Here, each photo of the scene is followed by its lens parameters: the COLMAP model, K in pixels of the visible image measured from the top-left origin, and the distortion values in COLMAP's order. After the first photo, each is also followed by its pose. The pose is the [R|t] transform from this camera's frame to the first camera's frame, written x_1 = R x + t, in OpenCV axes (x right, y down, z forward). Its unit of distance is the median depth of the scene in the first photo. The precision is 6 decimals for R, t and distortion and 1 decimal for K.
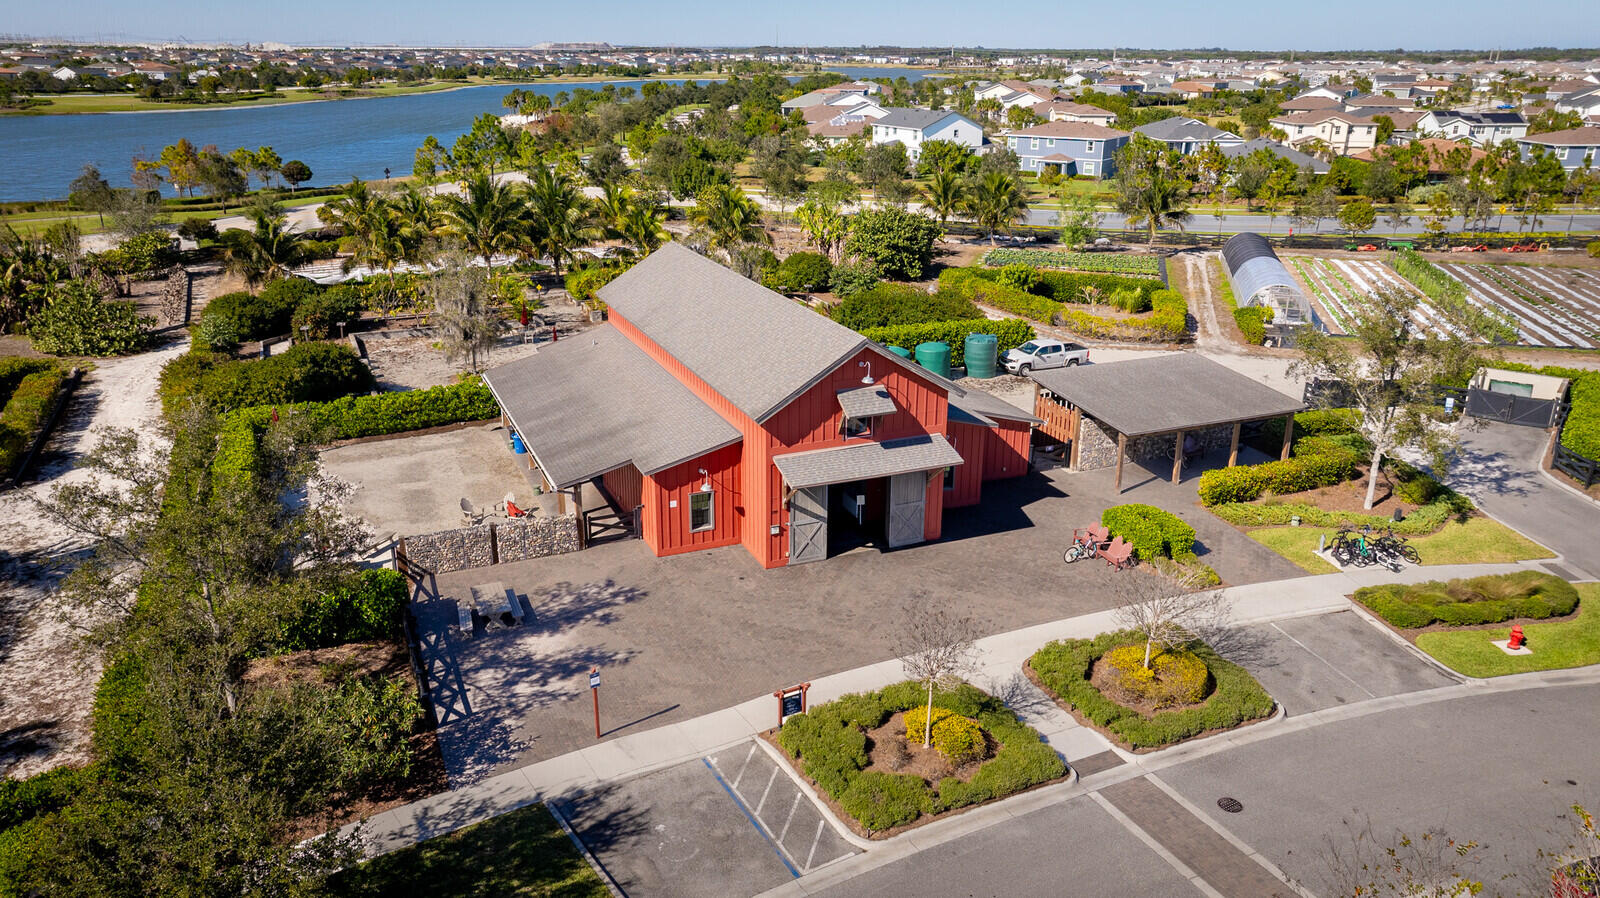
lens RADIAL K [[1144.6, 0, 800.0], [0, 1144.6, 449.0], [0, 0, 1]] dist [-0.033240, 0.057193]
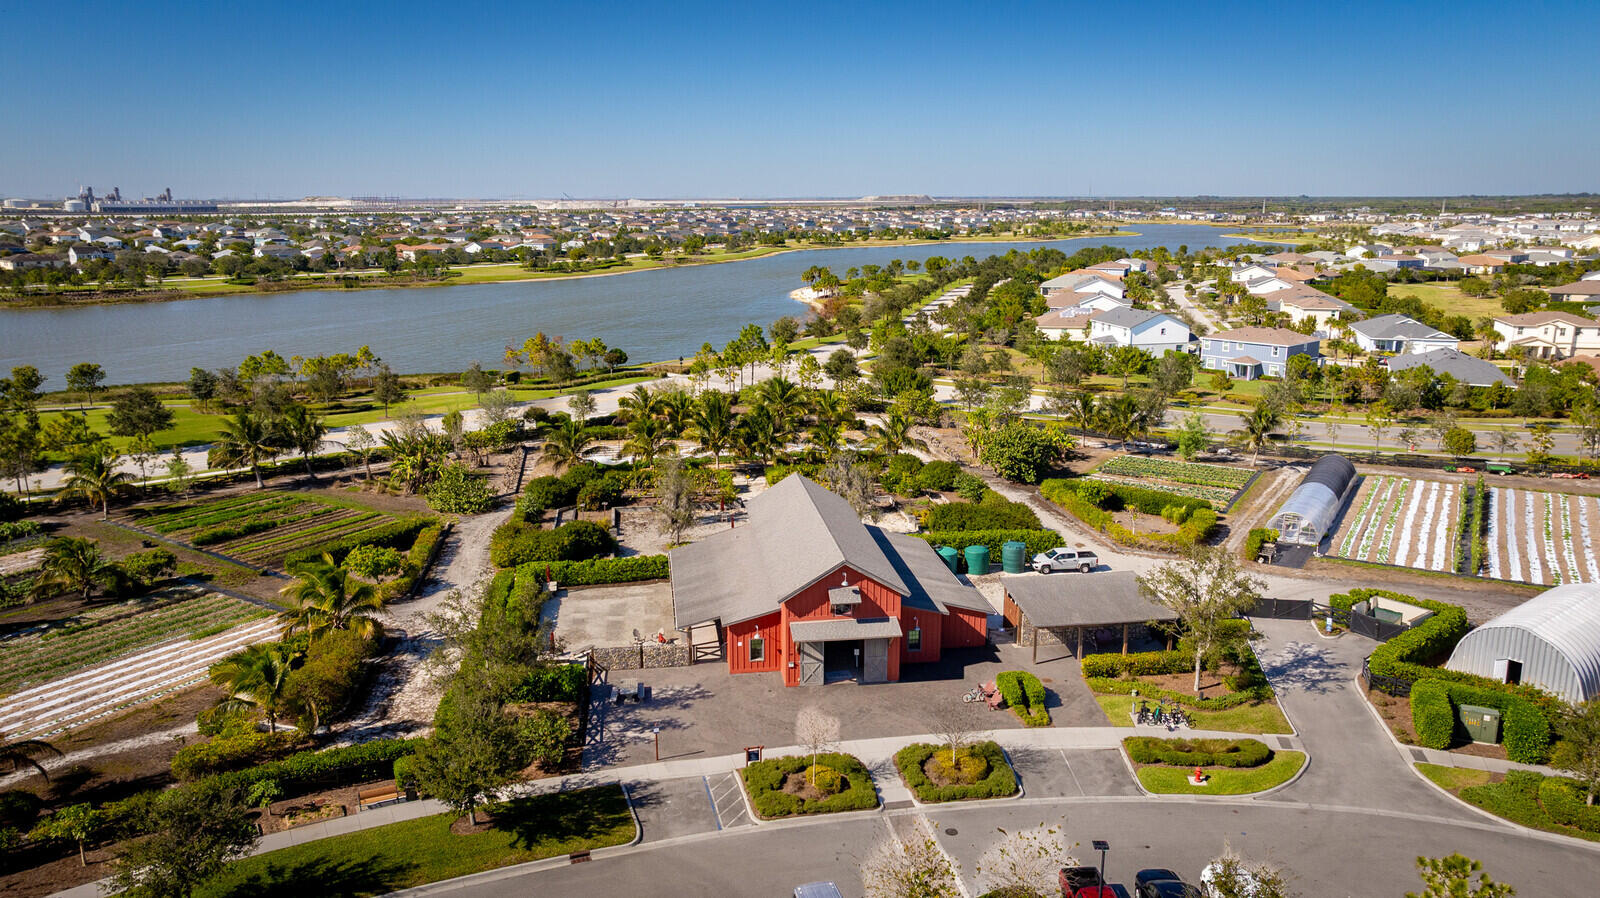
lens RADIAL K [[1123.9, 0, 800.0], [0, 1123.9, 449.0], [0, 0, 1]] dist [-0.024892, 0.048007]
pose [[0.963297, 0.048554, -0.264012, 0.347572], [-0.078953, 0.991251, -0.105776, -0.061123], [0.256566, 0.122738, 0.958702, -0.550419]]
